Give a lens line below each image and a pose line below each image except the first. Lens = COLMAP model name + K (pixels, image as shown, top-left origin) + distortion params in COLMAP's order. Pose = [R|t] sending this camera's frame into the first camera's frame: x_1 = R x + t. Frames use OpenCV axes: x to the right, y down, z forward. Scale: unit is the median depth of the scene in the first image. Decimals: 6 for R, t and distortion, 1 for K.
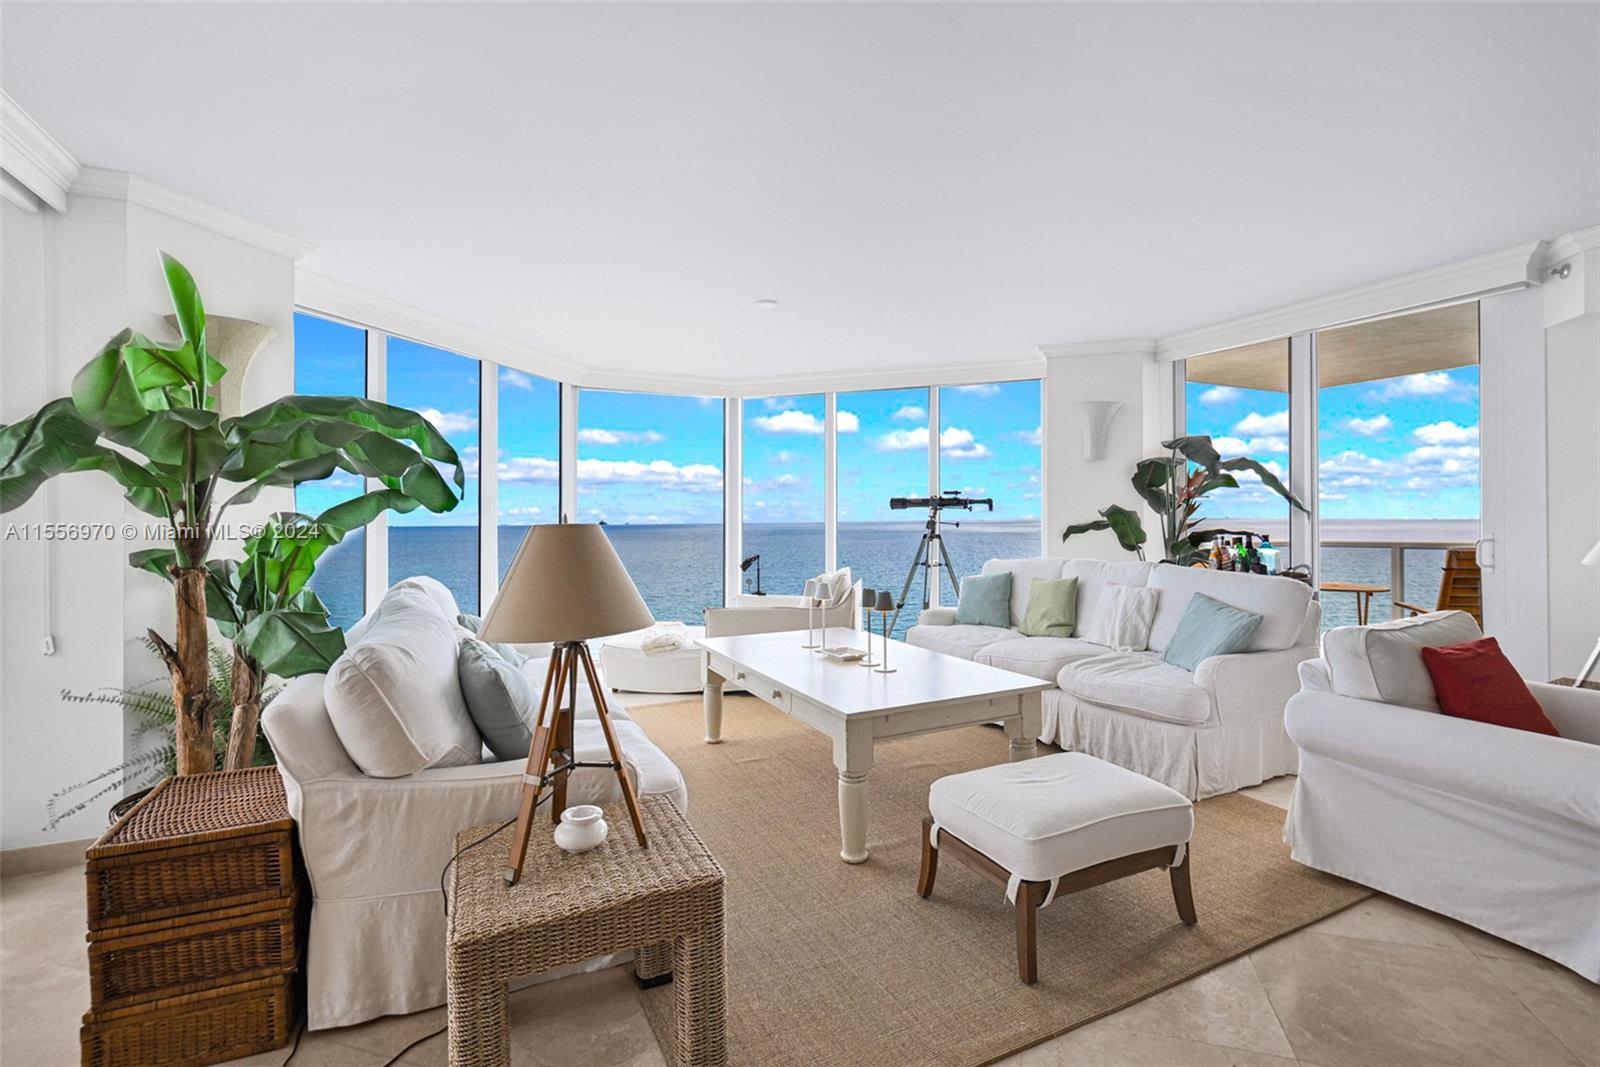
lens RADIAL K [[729.0, 0, 806.1], [0, 729.0, 515.7], [0, 0, 1]] dist [0.001703, 0.000549]
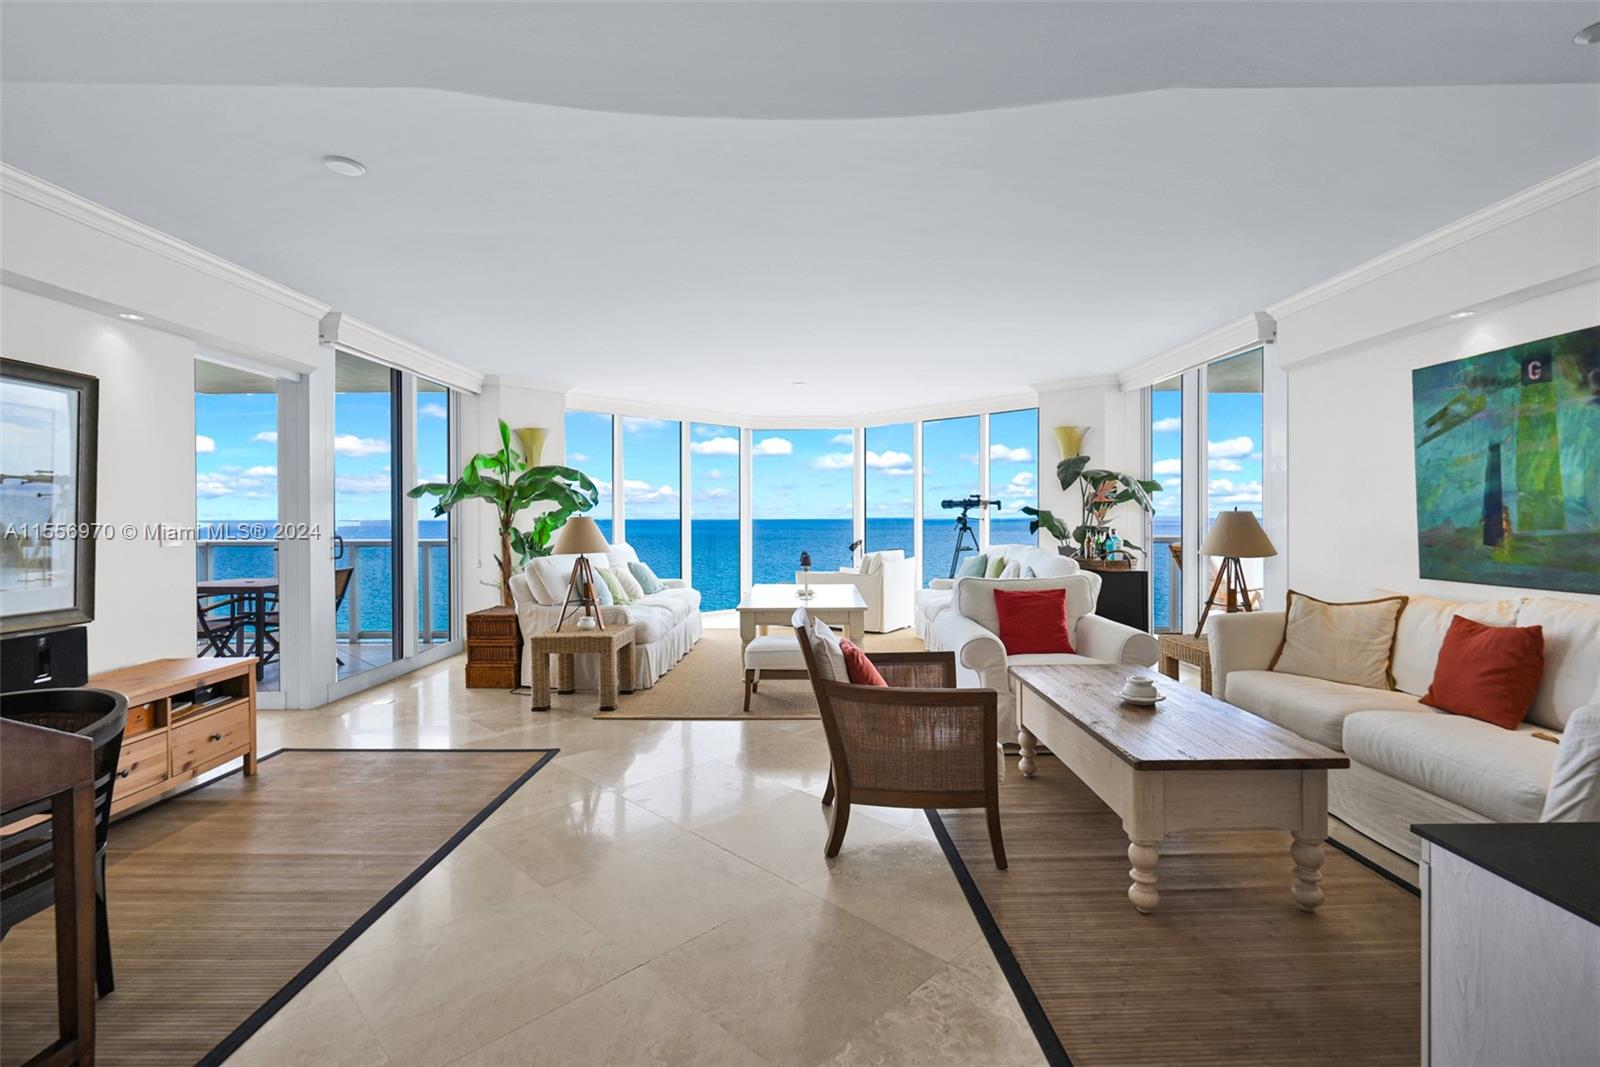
lens RADIAL K [[729.0, 0, 806.1], [0, 729.0, 515.7], [0, 0, 1]] dist [0.001703, 0.000549]
pose [[0.893212, 0.000823, -0.449635, 0.659599], [0.000256, 0.999997, 0.002340, 0.001652], [0.449635, -0.002205, 0.893210, -0.441307]]
